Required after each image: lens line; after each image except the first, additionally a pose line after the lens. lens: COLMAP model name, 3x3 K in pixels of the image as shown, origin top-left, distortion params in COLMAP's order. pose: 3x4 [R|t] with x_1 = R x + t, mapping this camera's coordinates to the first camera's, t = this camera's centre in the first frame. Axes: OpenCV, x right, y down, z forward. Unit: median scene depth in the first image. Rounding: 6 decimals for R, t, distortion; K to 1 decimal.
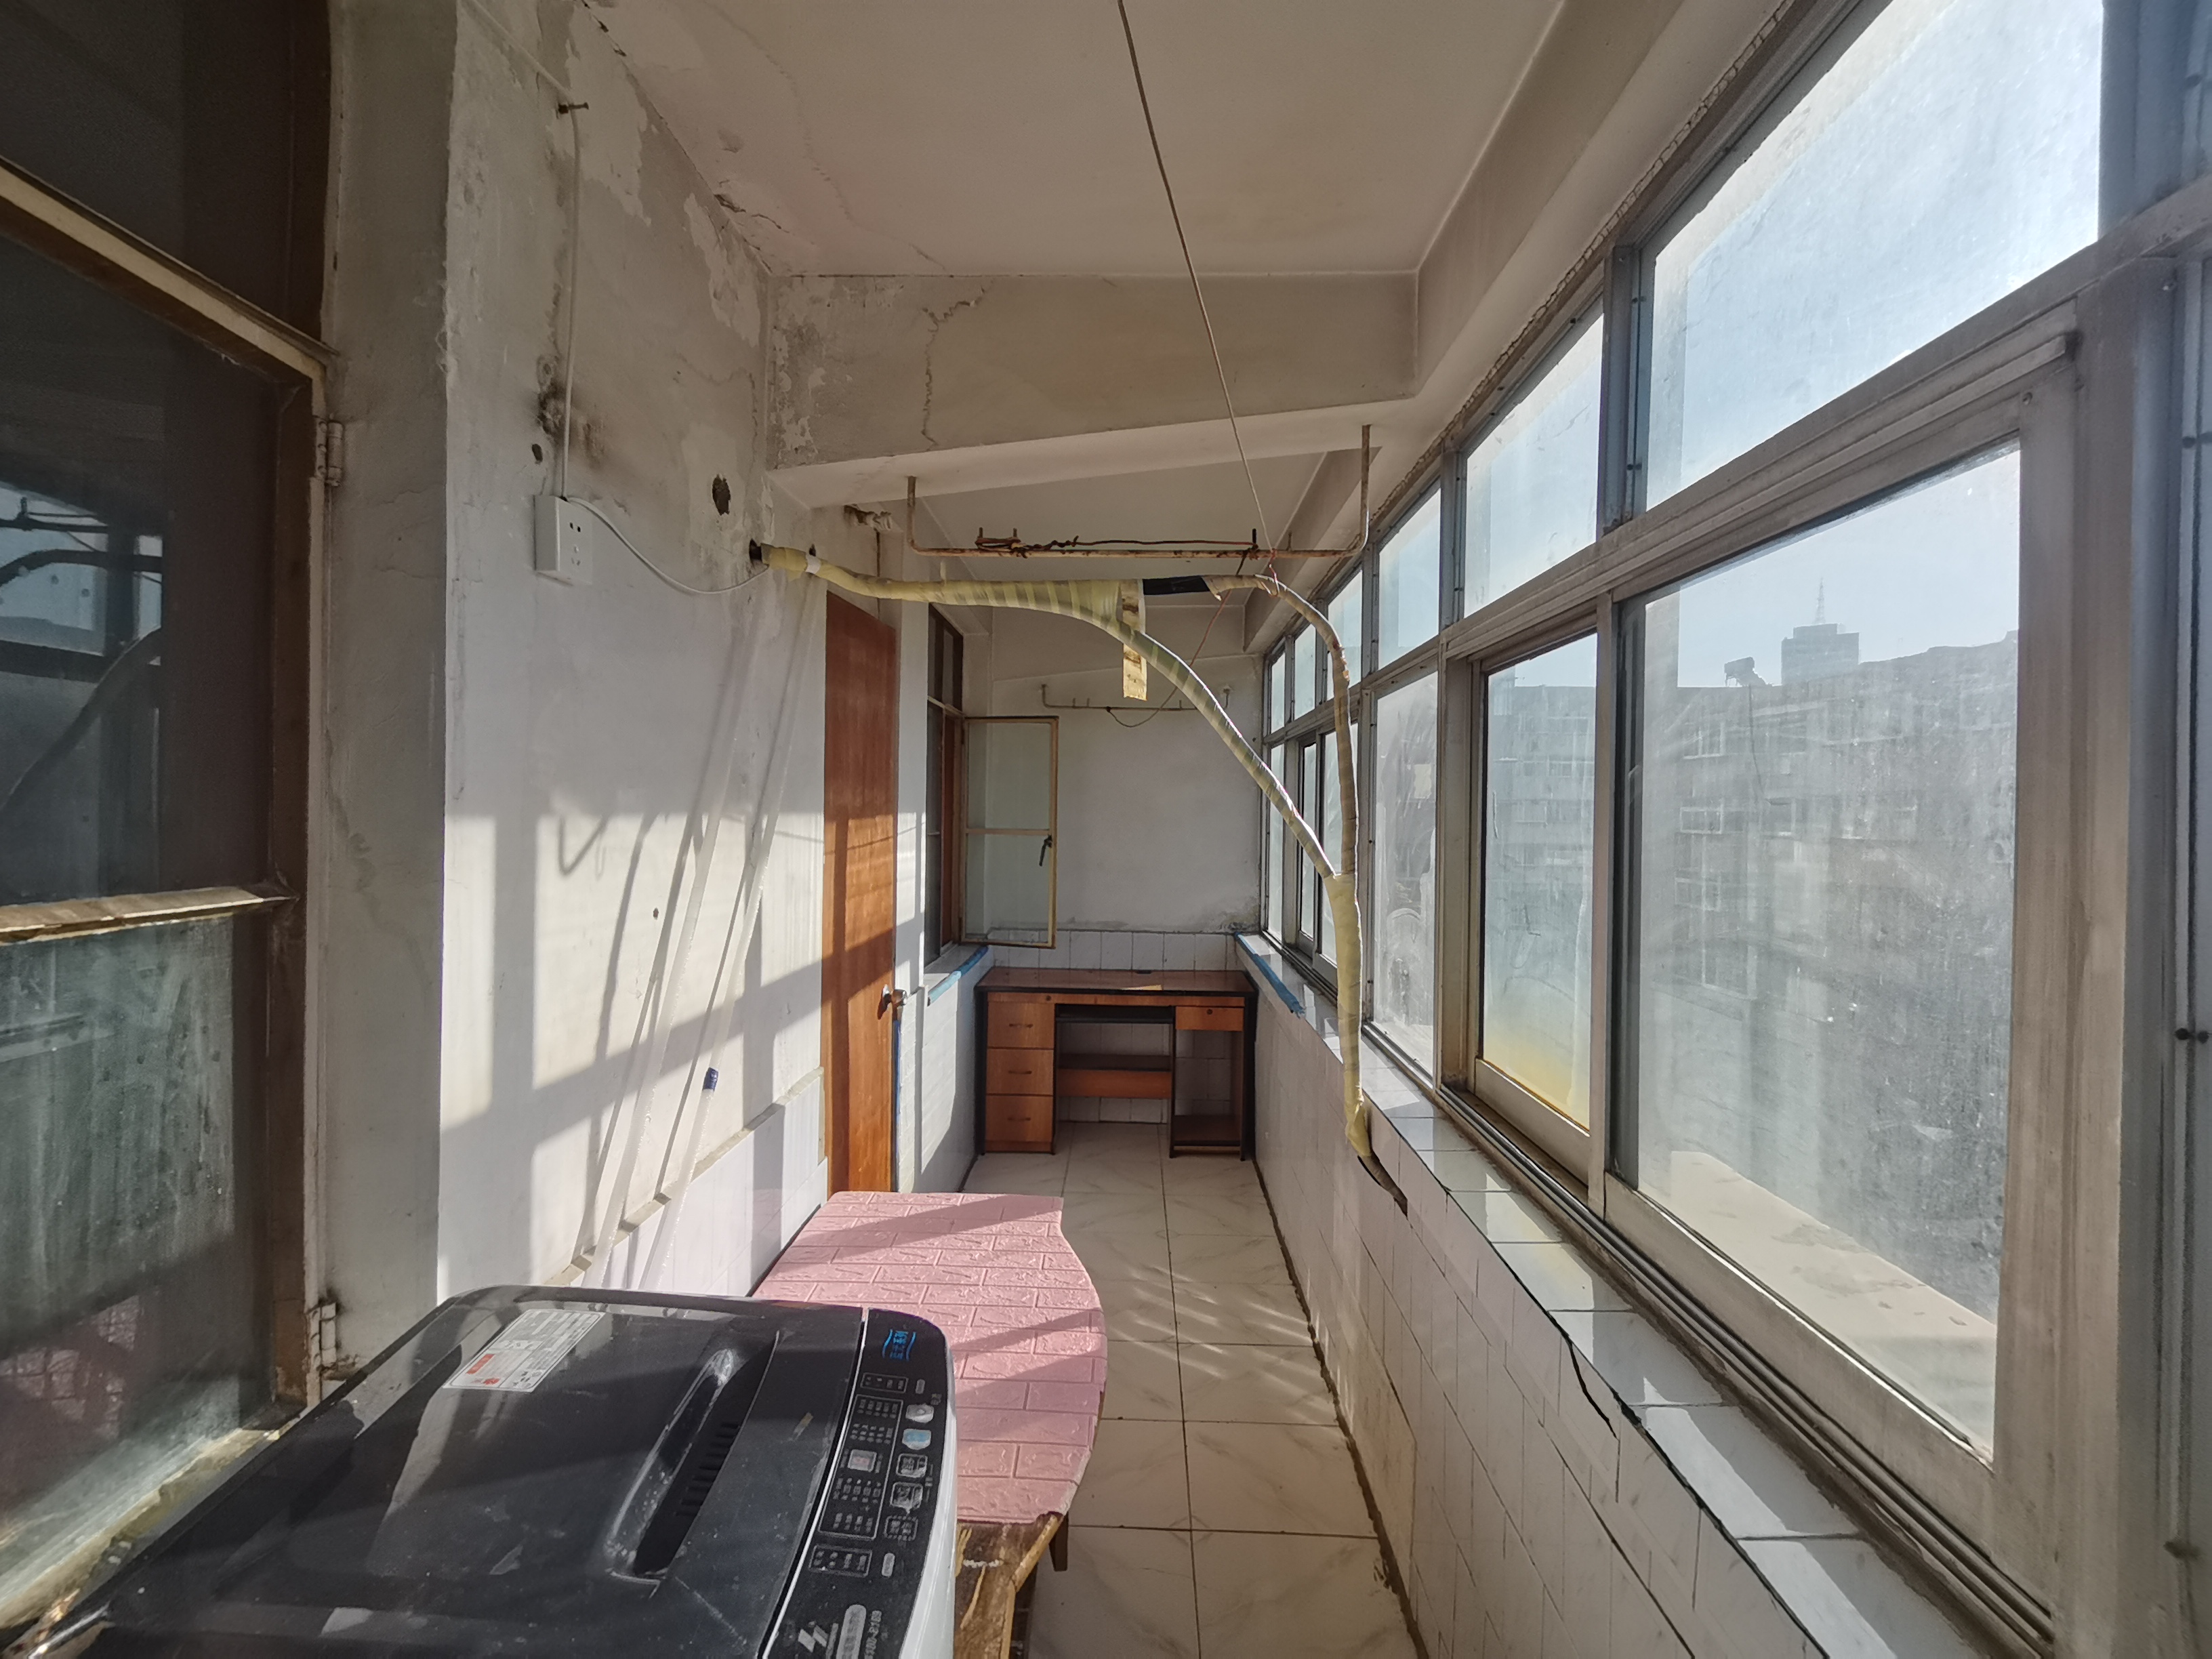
lens RADIAL K [[1087.5, 0, 1104.2], [0, 1087.5, 819.7], [0, 0, 1]] dist [-0.003182, -0.003137]
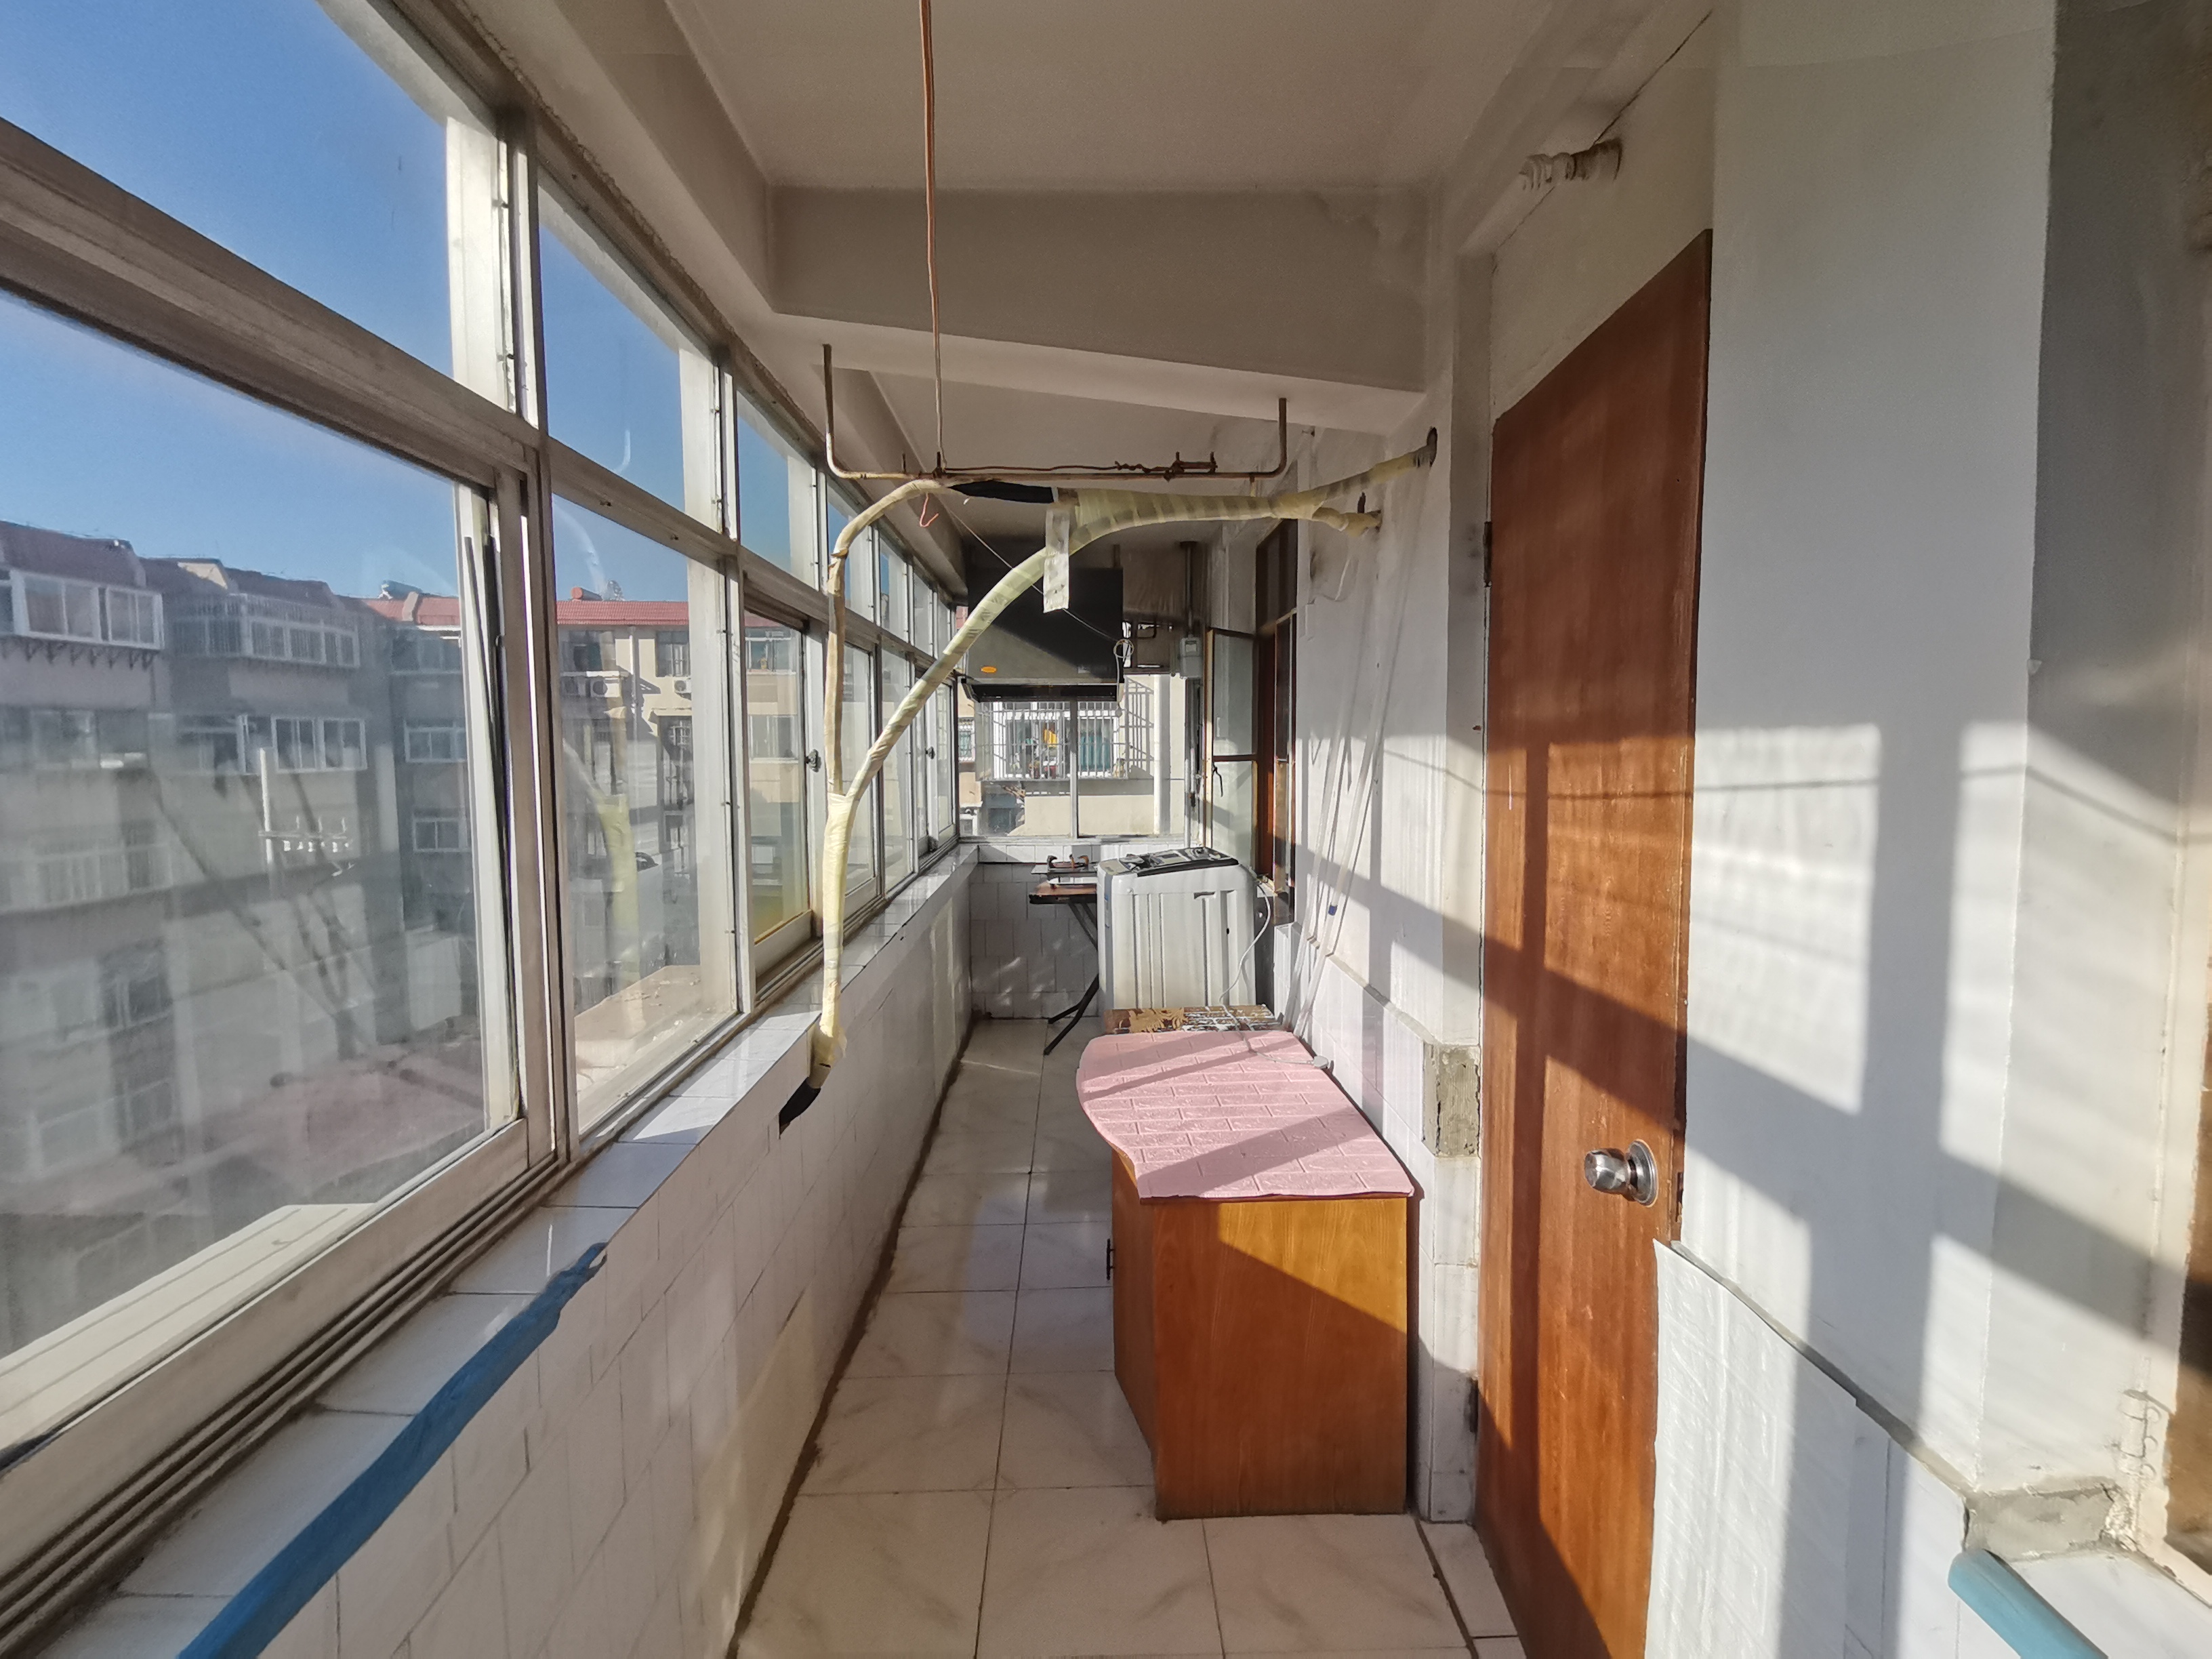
lens RADIAL K [[1087.5, 0, 1108.3], [0, 1087.5, 821.2], [0, 0, 1]] dist [-0.003182, -0.003137]
pose [[-0.998421, 0.003961, -0.056035, 0.026230], [-0.000819, 0.996377, 0.085038, -0.008329], [0.056169, 0.084949, -0.994801, 1.647191]]
